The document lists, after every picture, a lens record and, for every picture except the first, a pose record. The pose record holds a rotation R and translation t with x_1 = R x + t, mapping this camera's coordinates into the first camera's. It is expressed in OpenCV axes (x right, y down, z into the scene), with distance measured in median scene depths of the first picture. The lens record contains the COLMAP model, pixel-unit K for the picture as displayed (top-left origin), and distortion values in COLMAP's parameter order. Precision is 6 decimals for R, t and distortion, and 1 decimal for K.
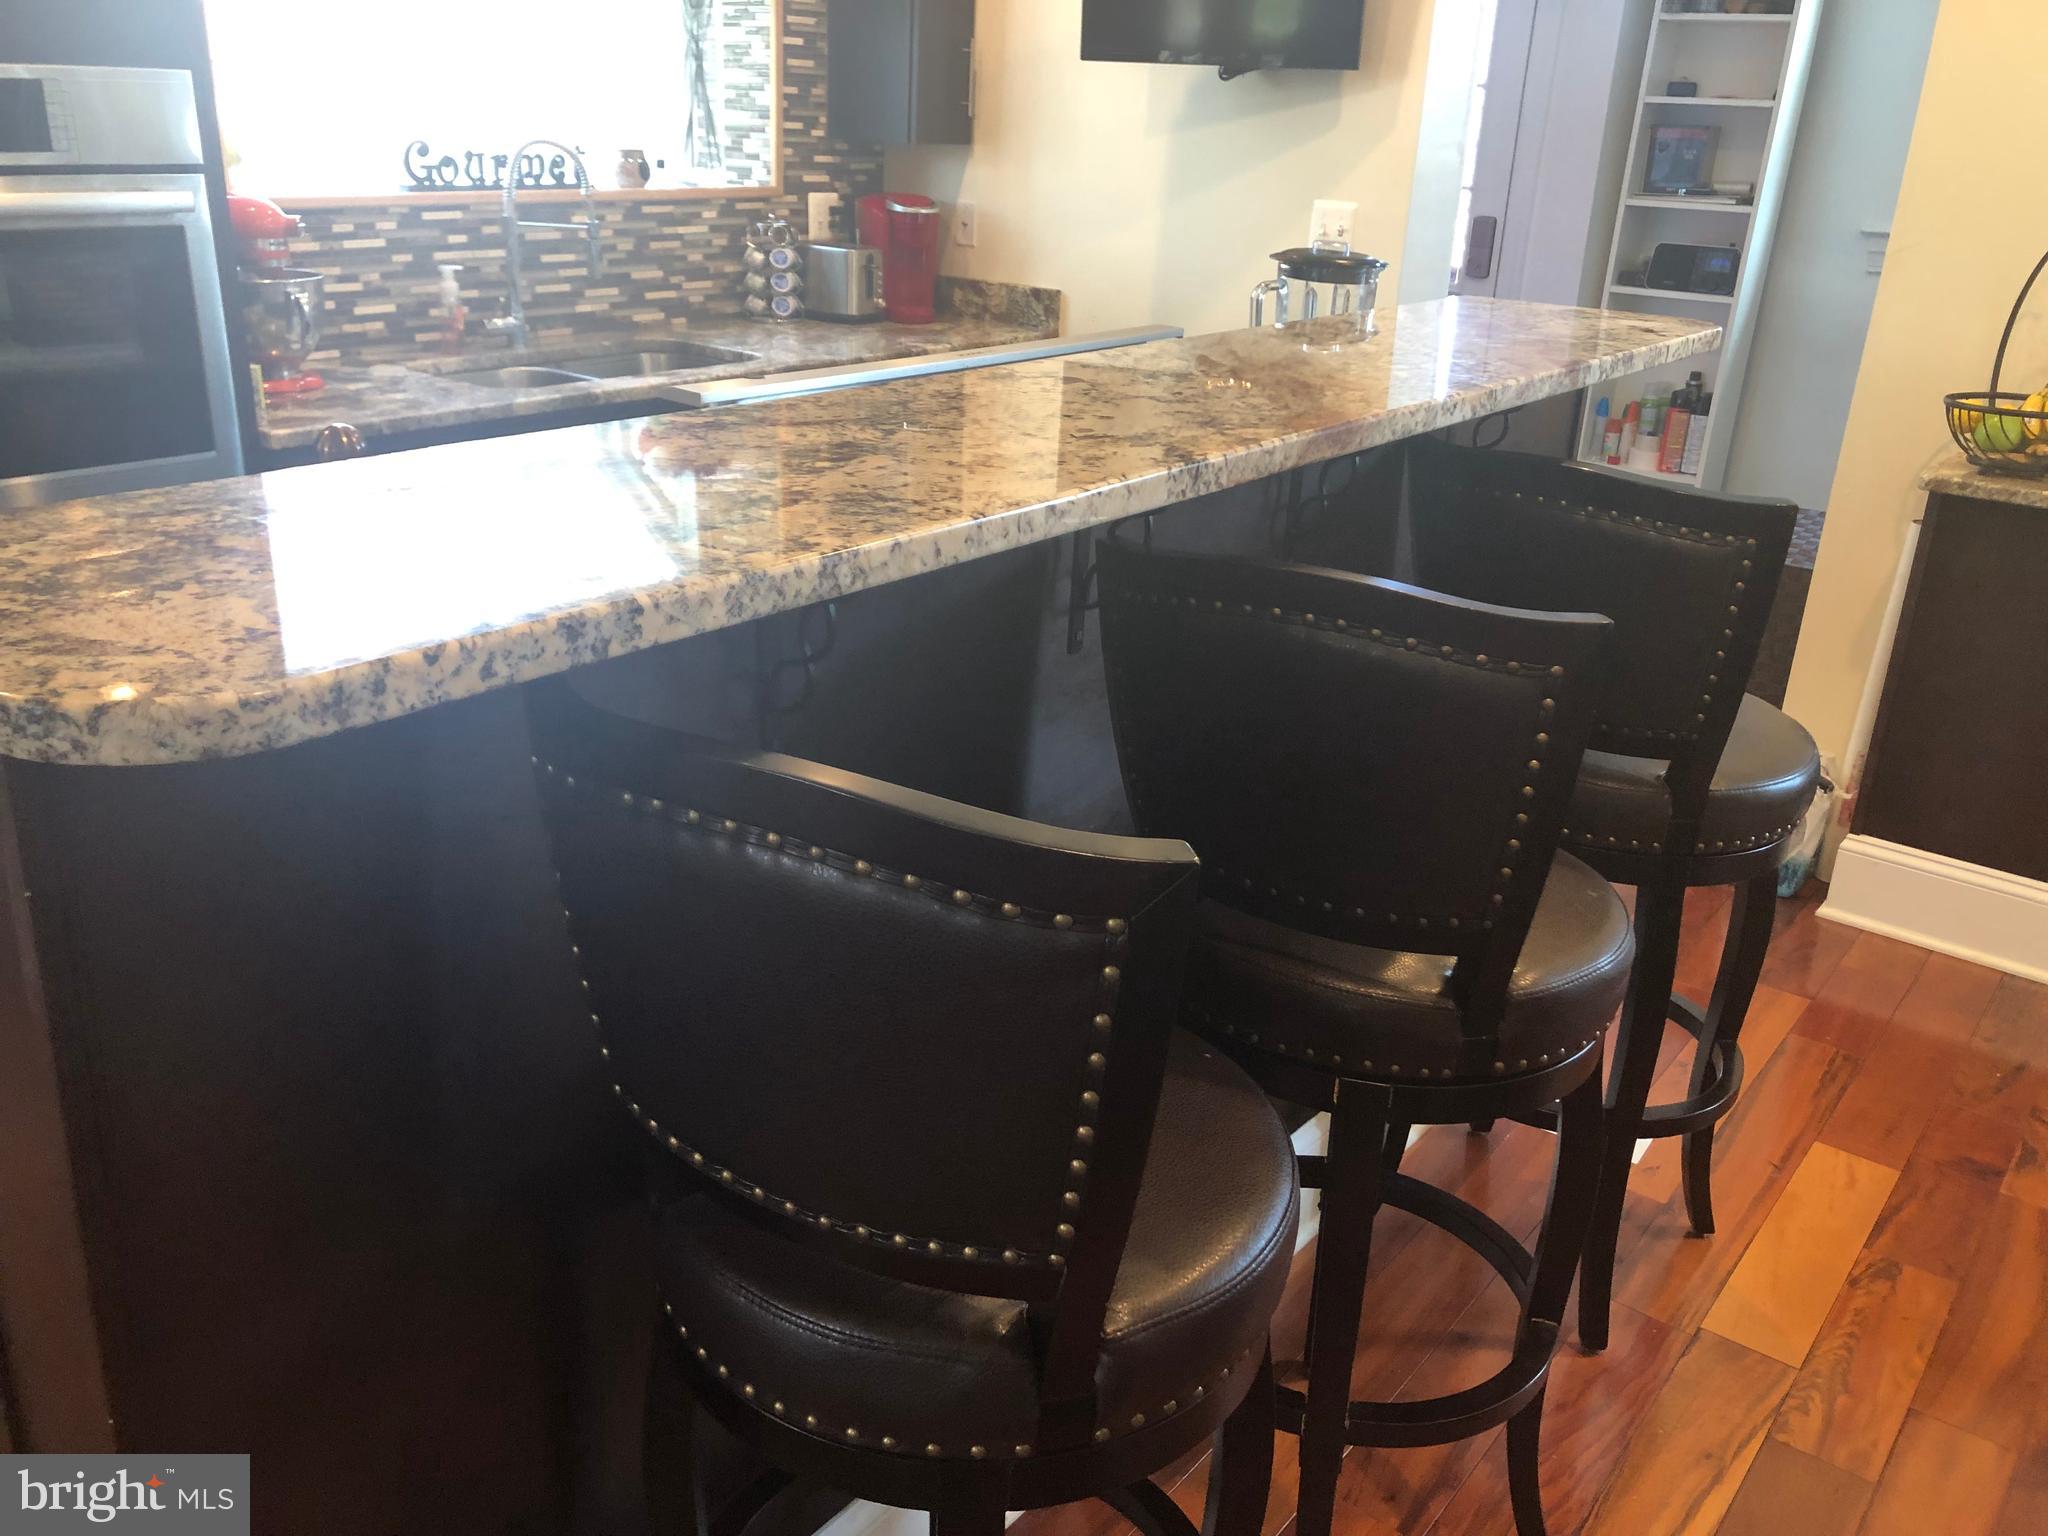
lens RADIAL K [[1696.5, 0, 1006.0], [0, 1696.5, 772.6], [0, 0, 1]] dist [-0.002965, 0.036653]
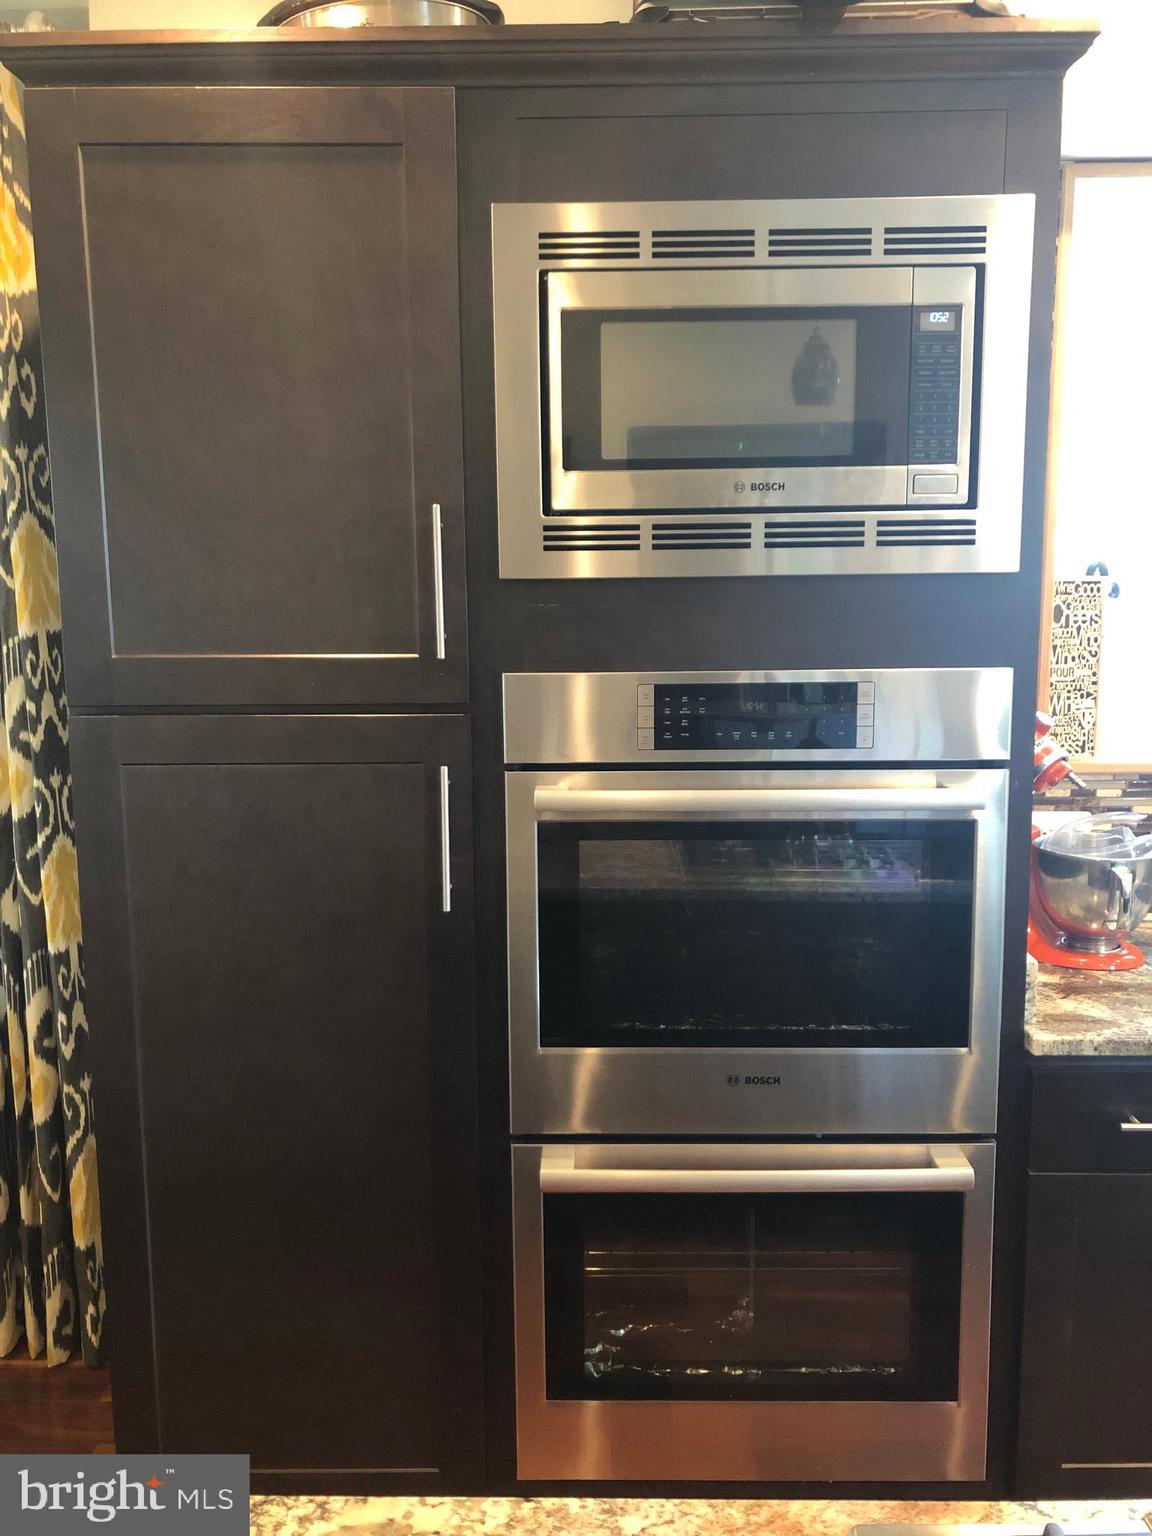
lens RADIAL K [[1254.5, 0, 575.2], [0, 1254.5, 749.0], [0, 0, 1]] dist [0.003326, 0.002553]
pose [[0.592409, 0.063305, -0.803146, -0.035527], [-0.268191, 0.955545, -0.122503, -0.136294], [0.759688, 0.287969, 0.583051, 0.262817]]
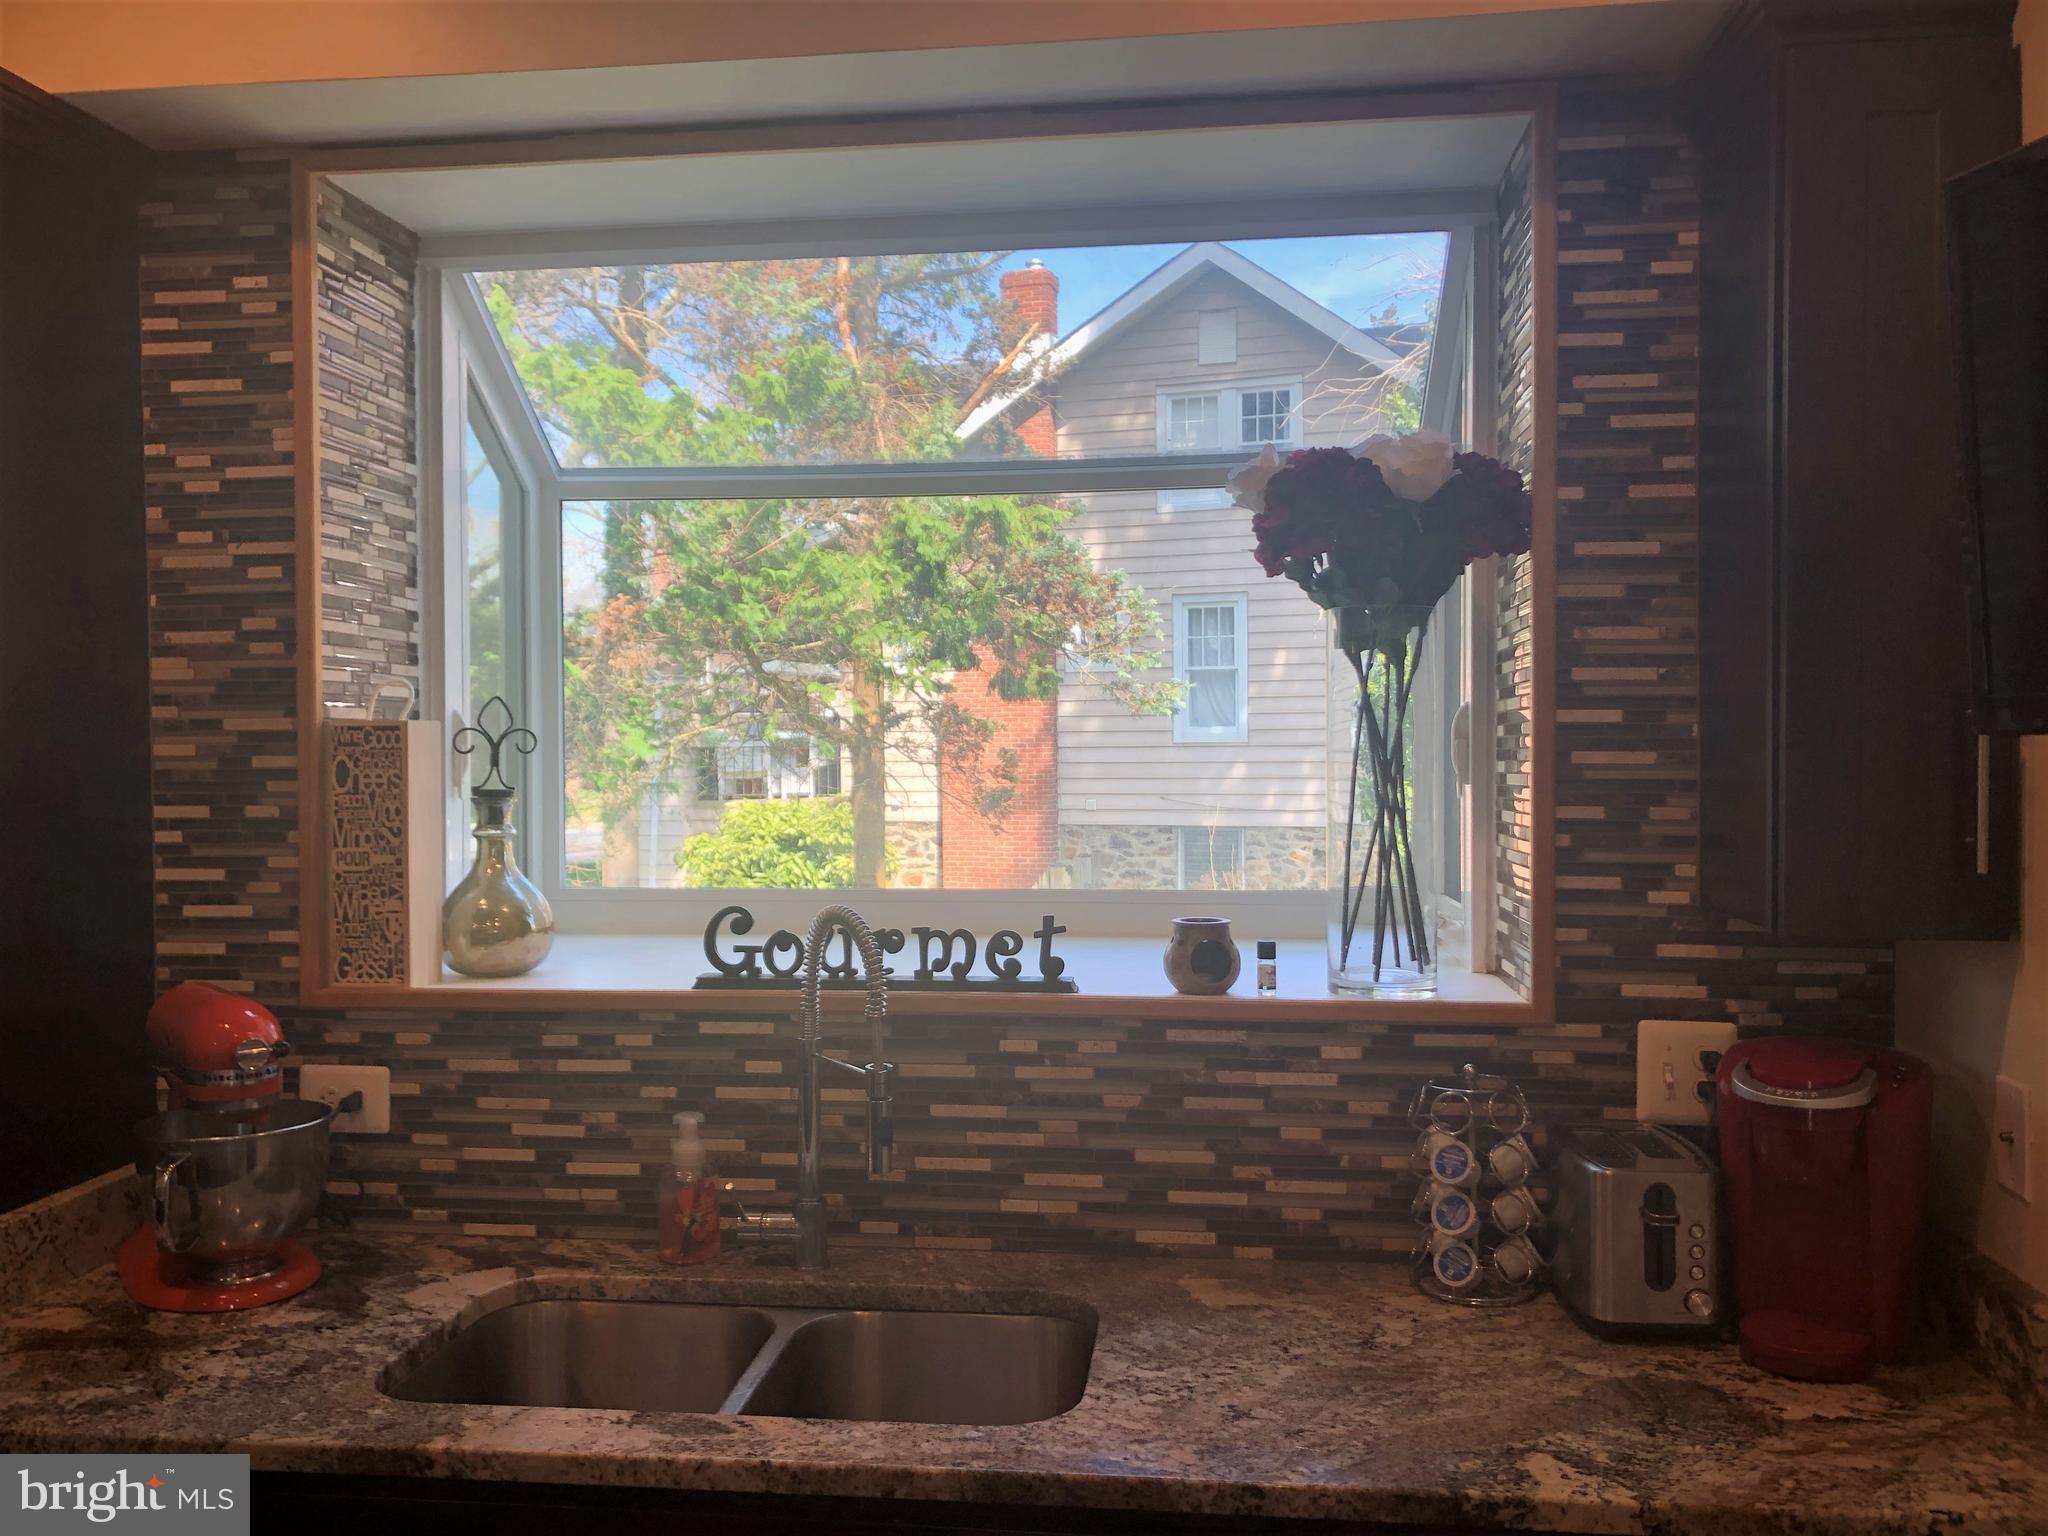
lens RADIAL K [[1721.7, 0, 996.2], [0, 1721.7, 740.6], [0, 0, 1]] dist [0.063706, -0.090858]
pose [[0.515136, -0.038408, -0.856248, 0.211992], [-0.293924, 0.930503, -0.218570, -0.280106], [0.805136, 0.364265, 0.468046, 0.666155]]
